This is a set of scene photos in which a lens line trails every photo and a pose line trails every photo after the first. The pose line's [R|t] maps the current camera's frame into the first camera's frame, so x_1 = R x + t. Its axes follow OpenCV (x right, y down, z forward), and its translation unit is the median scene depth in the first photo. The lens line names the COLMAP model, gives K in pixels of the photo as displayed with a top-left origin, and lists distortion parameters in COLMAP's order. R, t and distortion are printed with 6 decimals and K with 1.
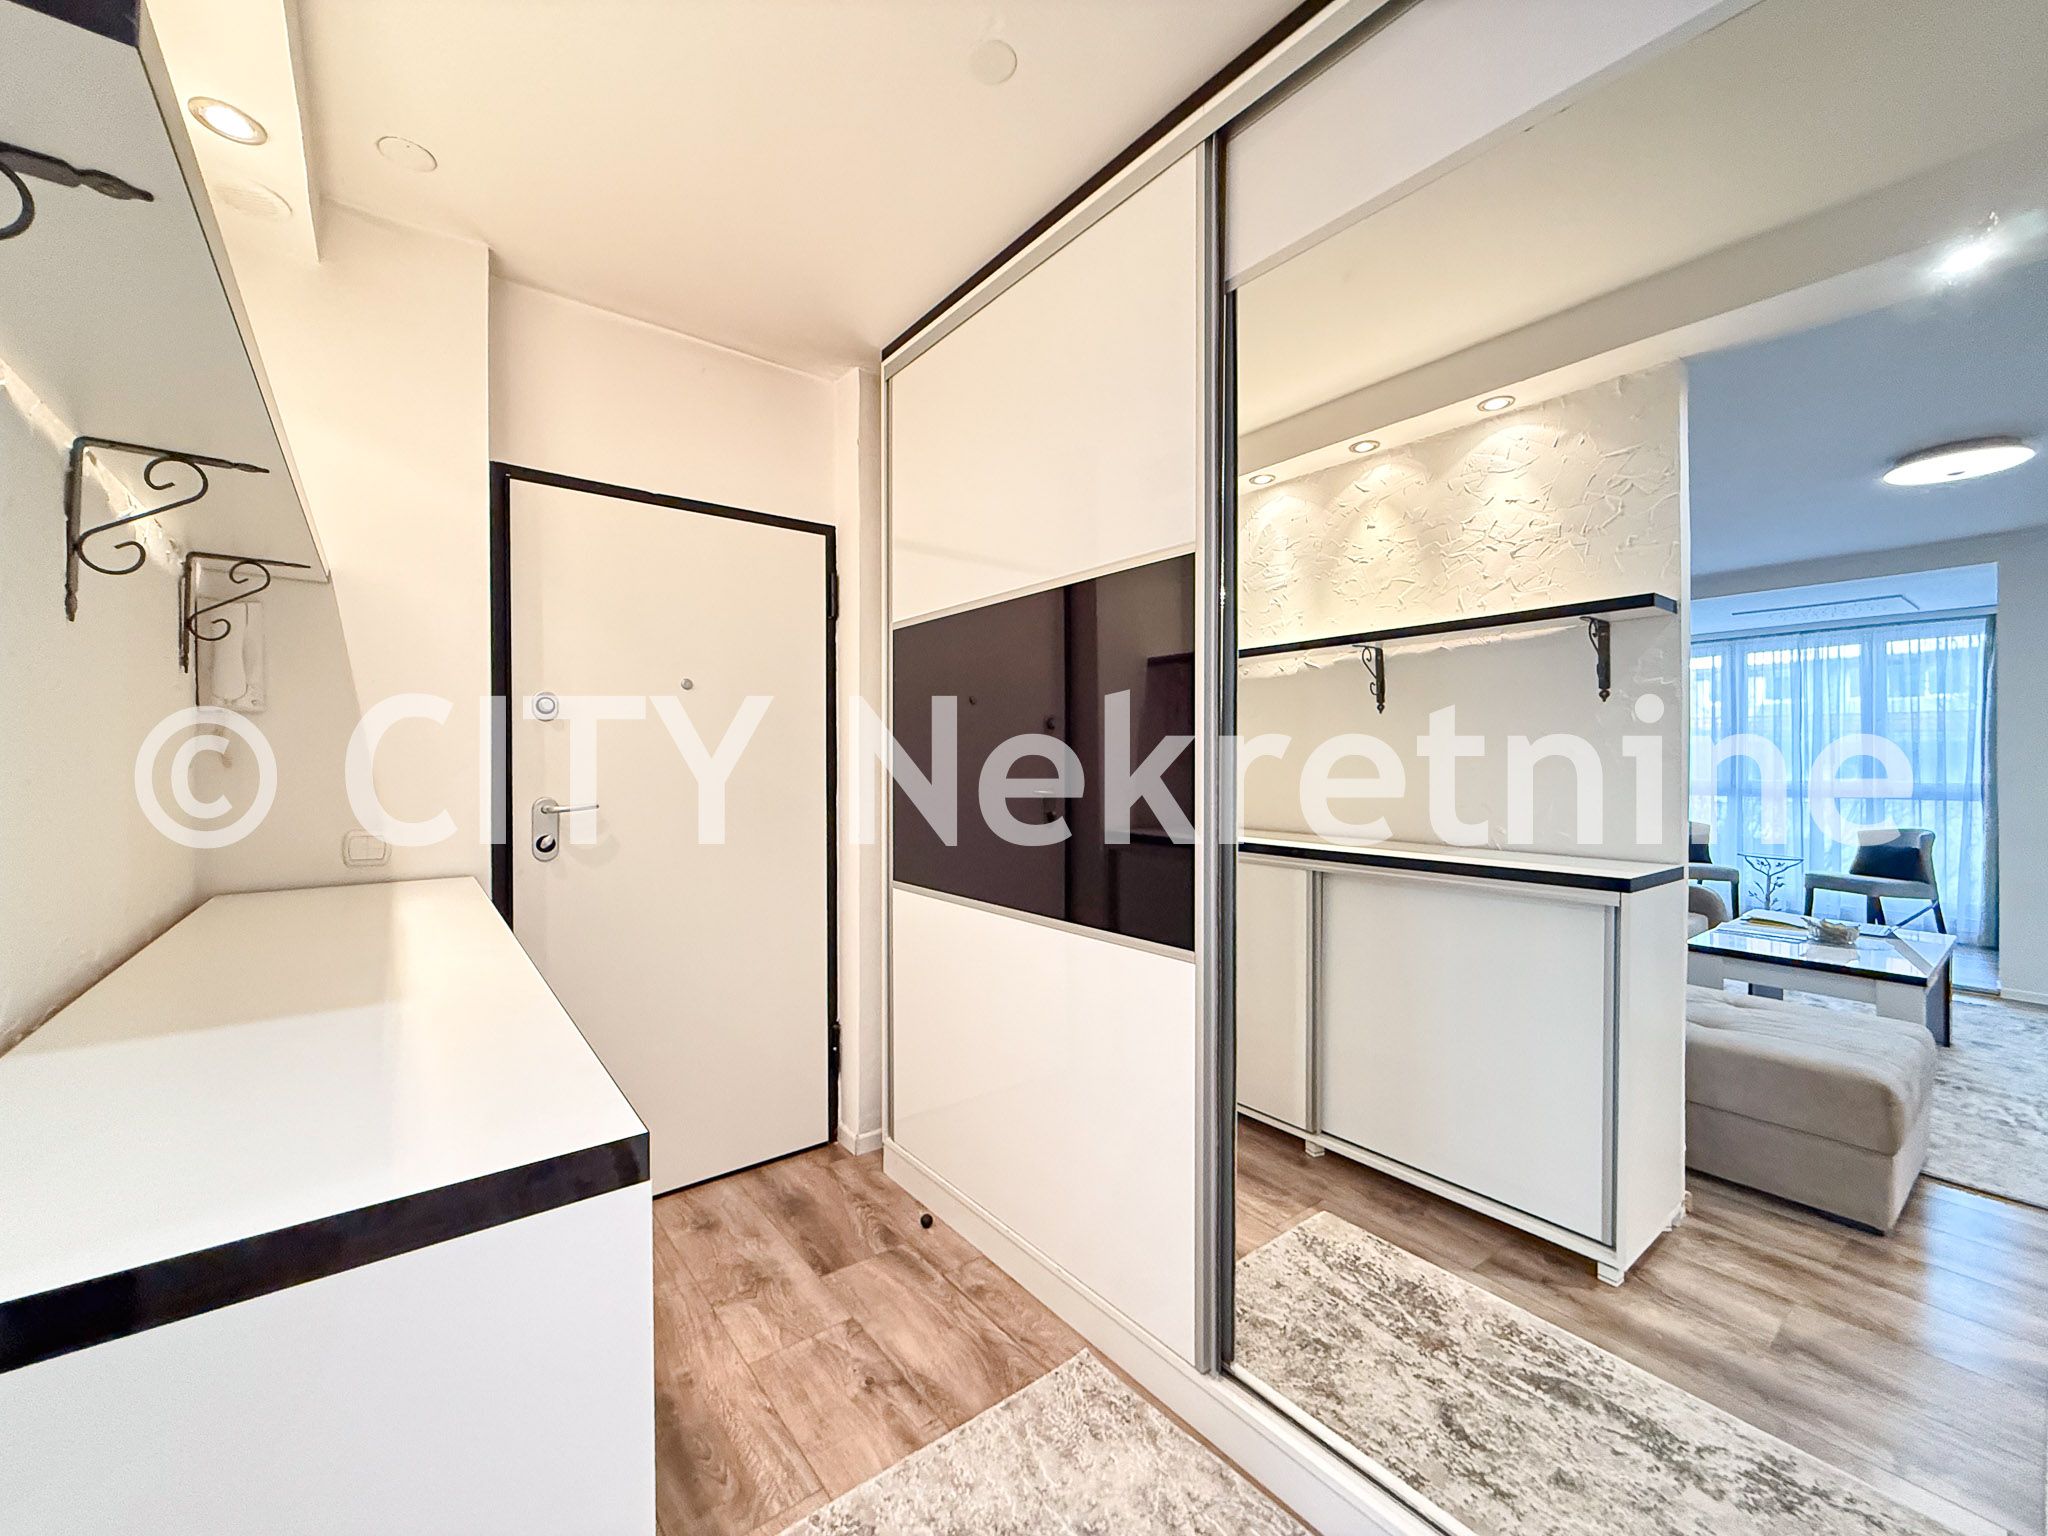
lens RADIAL K [[803.0, 0, 990.7], [0, 803.0, 766.0], [0, 0, 1]] dist [0.000049, 0.000046]
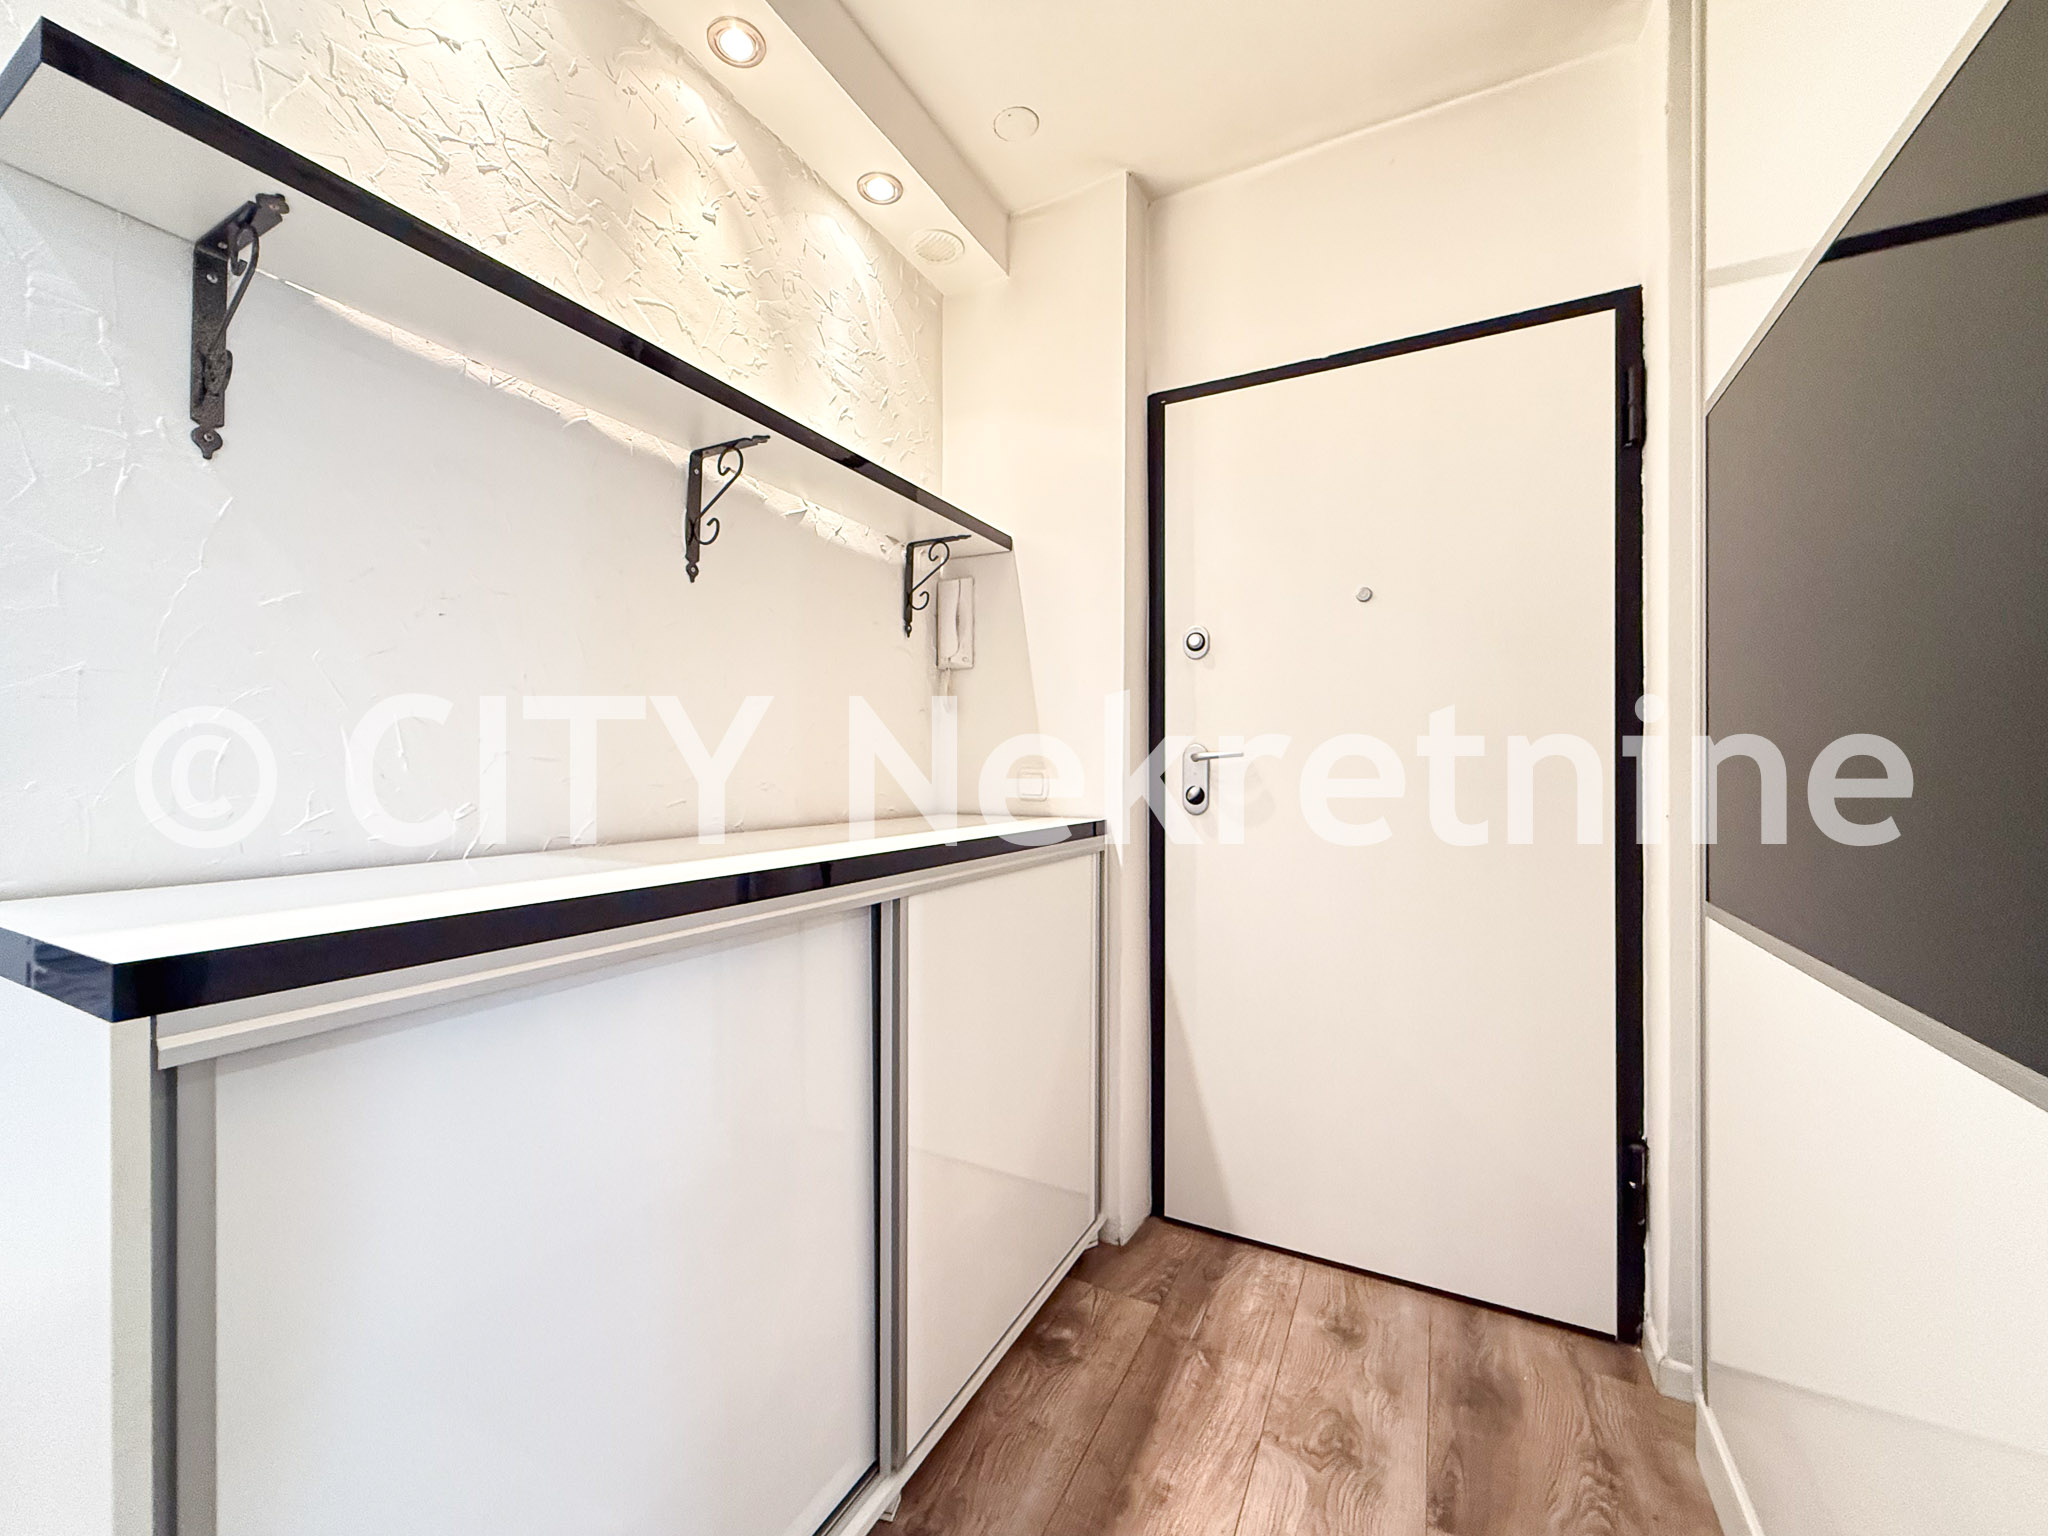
lens RADIAL K [[830.4, 0, 1013.9], [0, 830.4, 768.8], [0, 0, 1]] dist [0.000319, 0.000077]
pose [[0.412048, 0.001849, -0.911160, 0.215026], [-0.008458, 0.999963, -0.001796, 0.071795], [0.911123, 0.008447, 0.412048, 0.437964]]
